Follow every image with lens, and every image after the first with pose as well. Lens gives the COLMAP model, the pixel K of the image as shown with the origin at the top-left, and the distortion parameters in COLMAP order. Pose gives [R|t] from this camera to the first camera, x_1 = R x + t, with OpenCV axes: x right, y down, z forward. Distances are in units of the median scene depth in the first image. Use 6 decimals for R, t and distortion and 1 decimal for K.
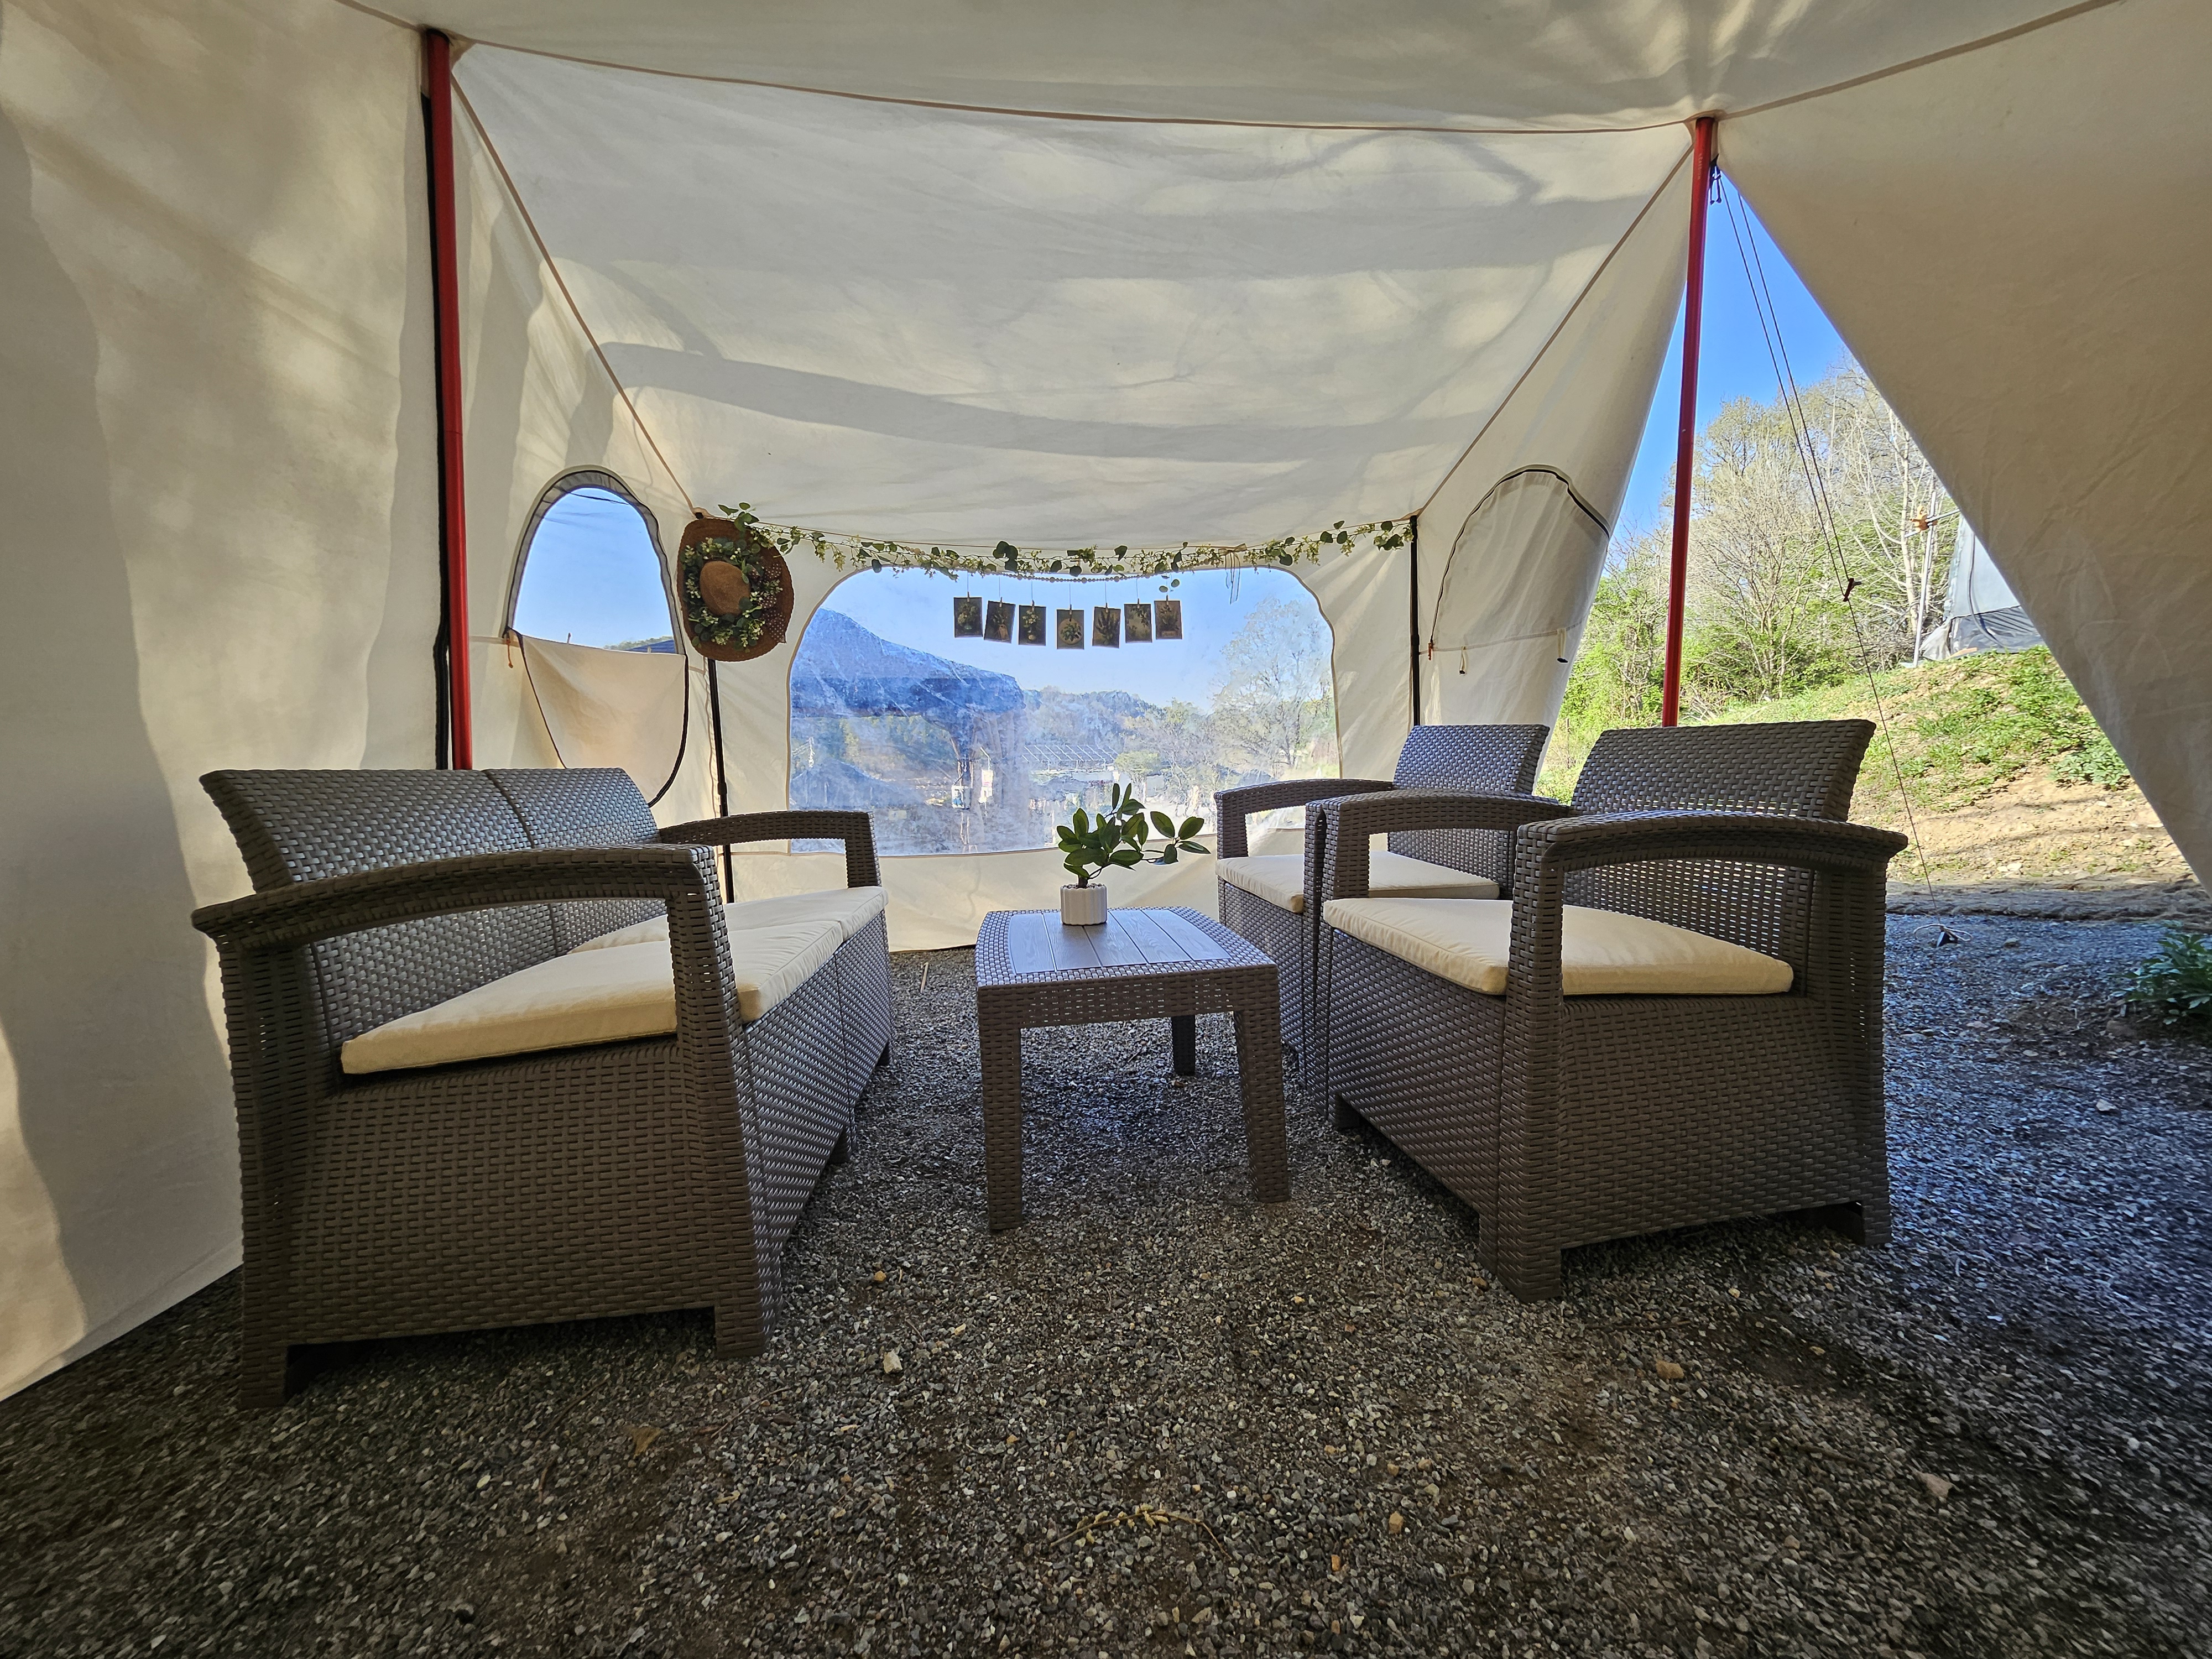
lens RADIAL K [[889.3, 0, 1129.0], [0, 889.3, 815.1], [0, 0, 1]] dist [-0.007535, -0.000710]
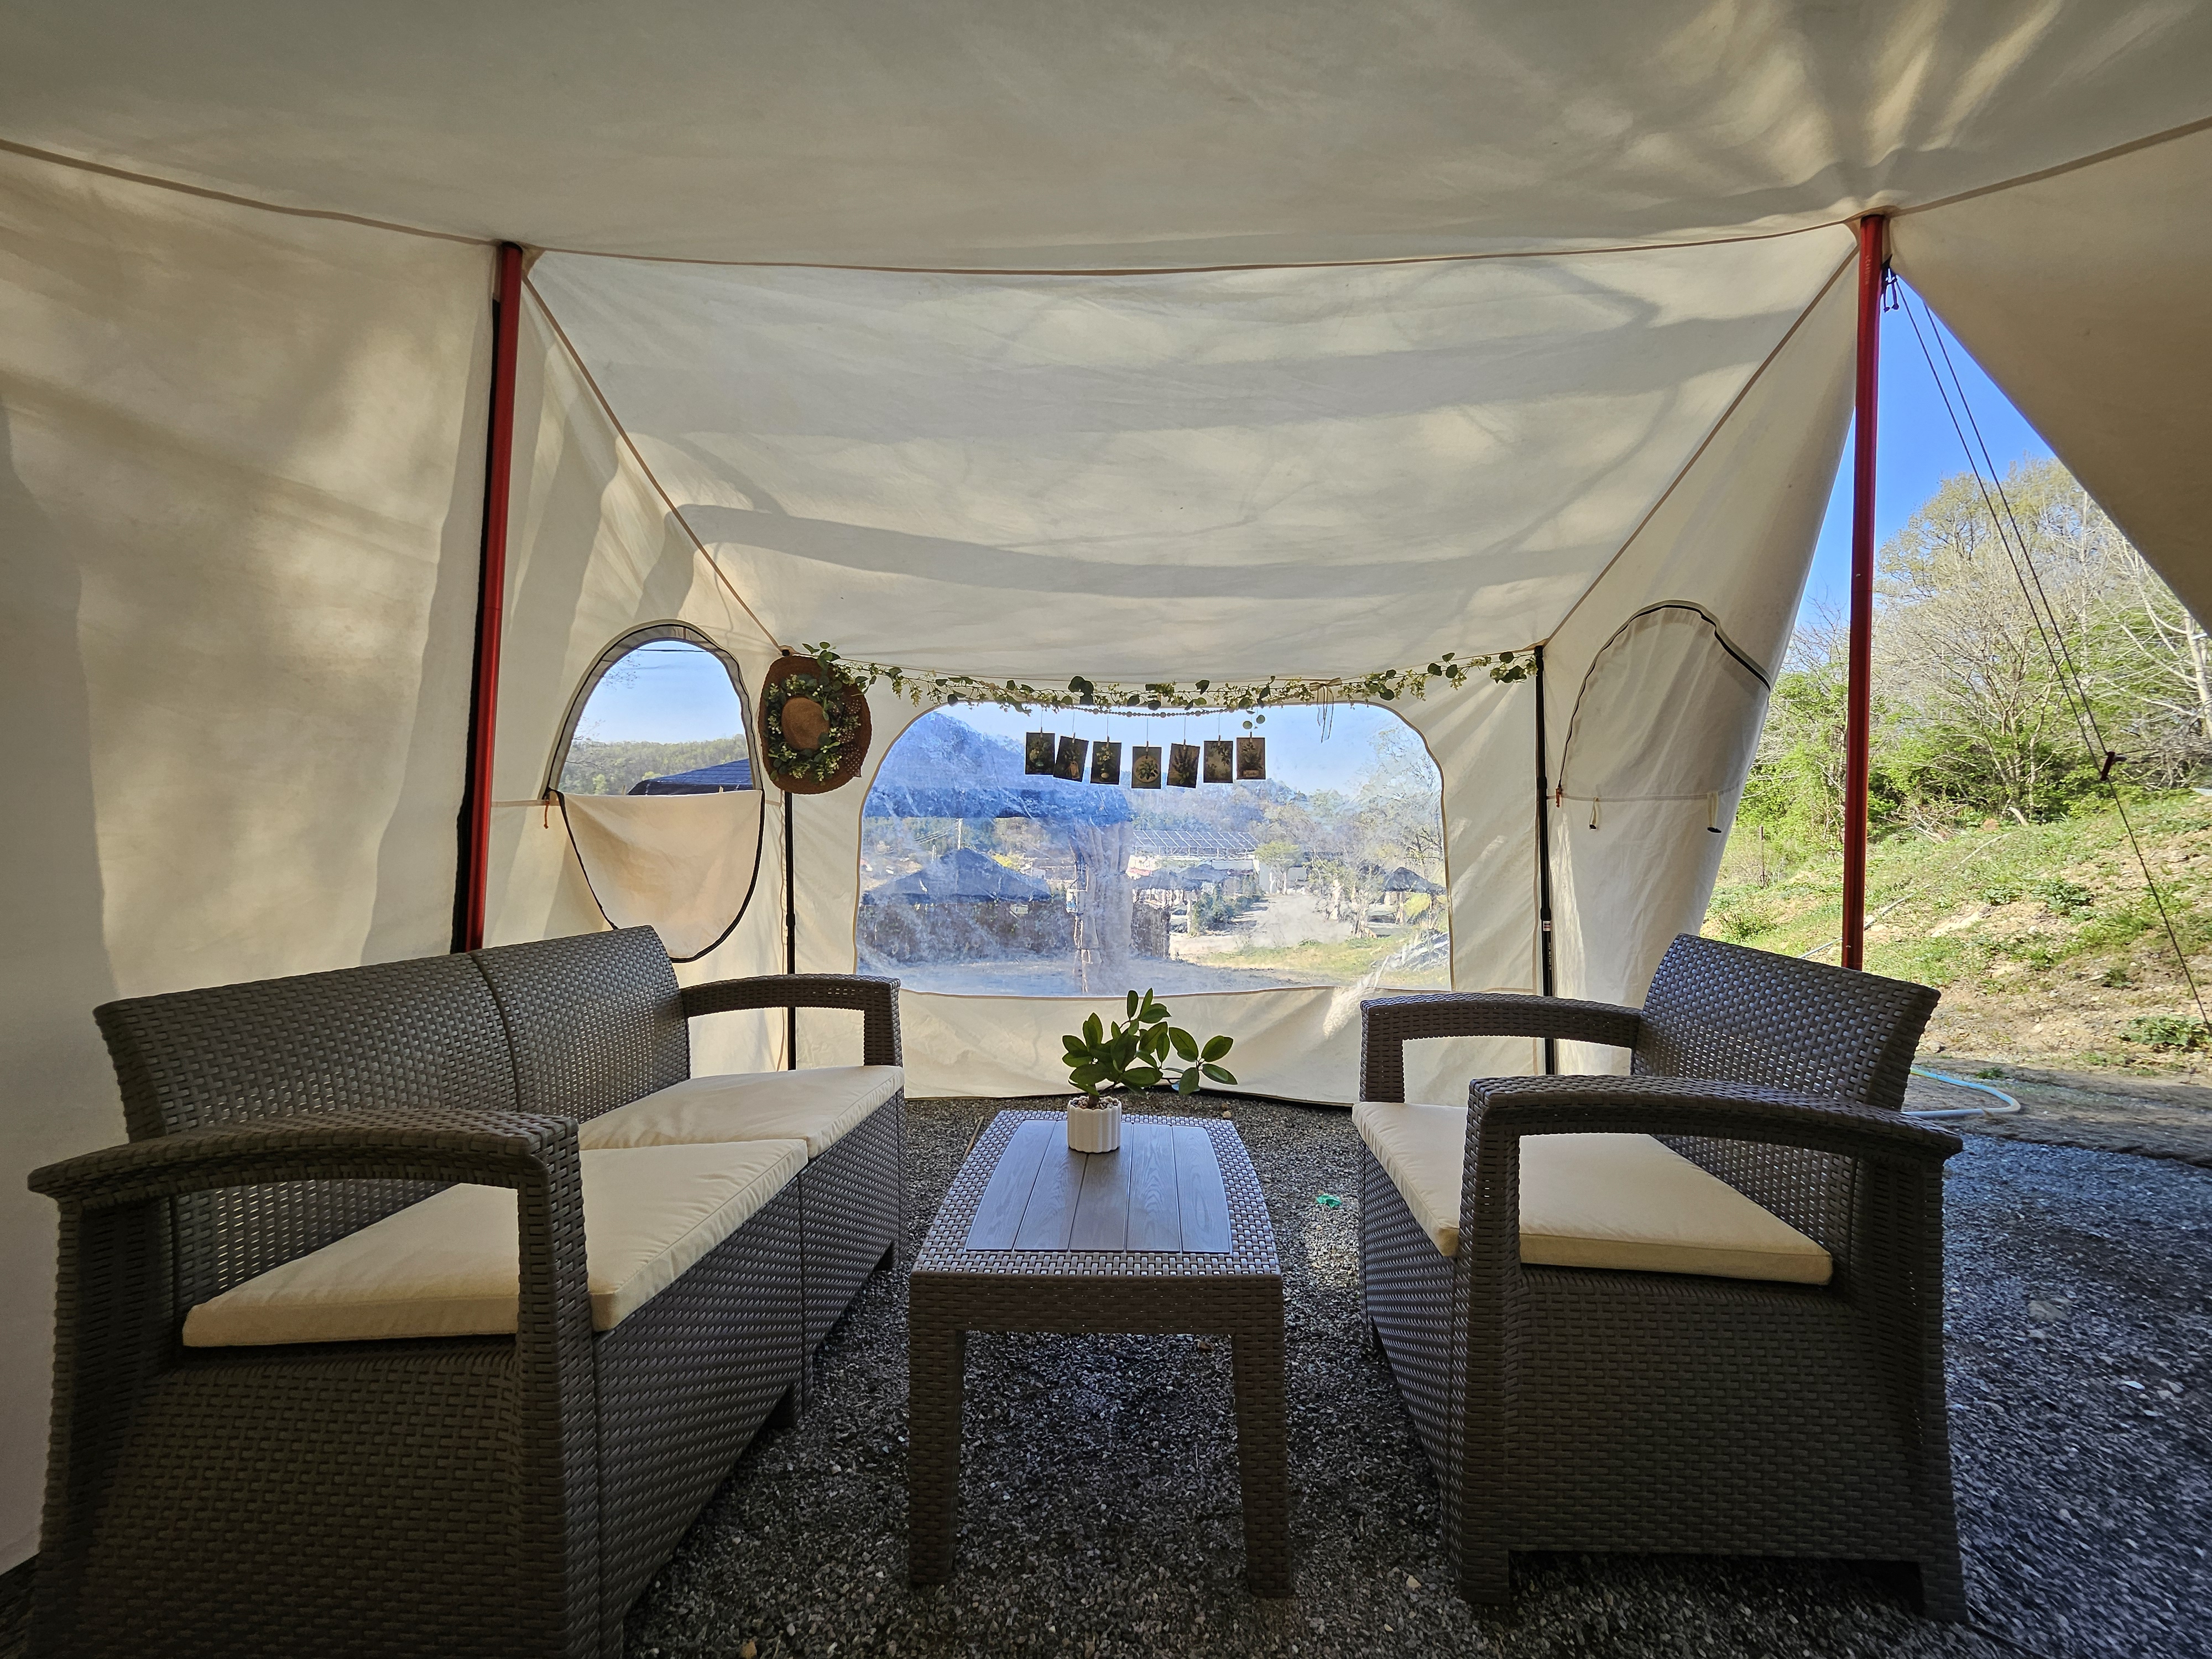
lens RADIAL K [[889.3, 0, 1113.5], [0, 889.3, 809.0], [0, 0, 1]] dist [-0.007535, -0.000710]
pose [[0.984157, 0.028057, -0.175067, 0.074383], [-0.045632, 0.994220, -0.097186, -0.081489], [0.171328, 0.103635, 0.979748, 0.085631]]
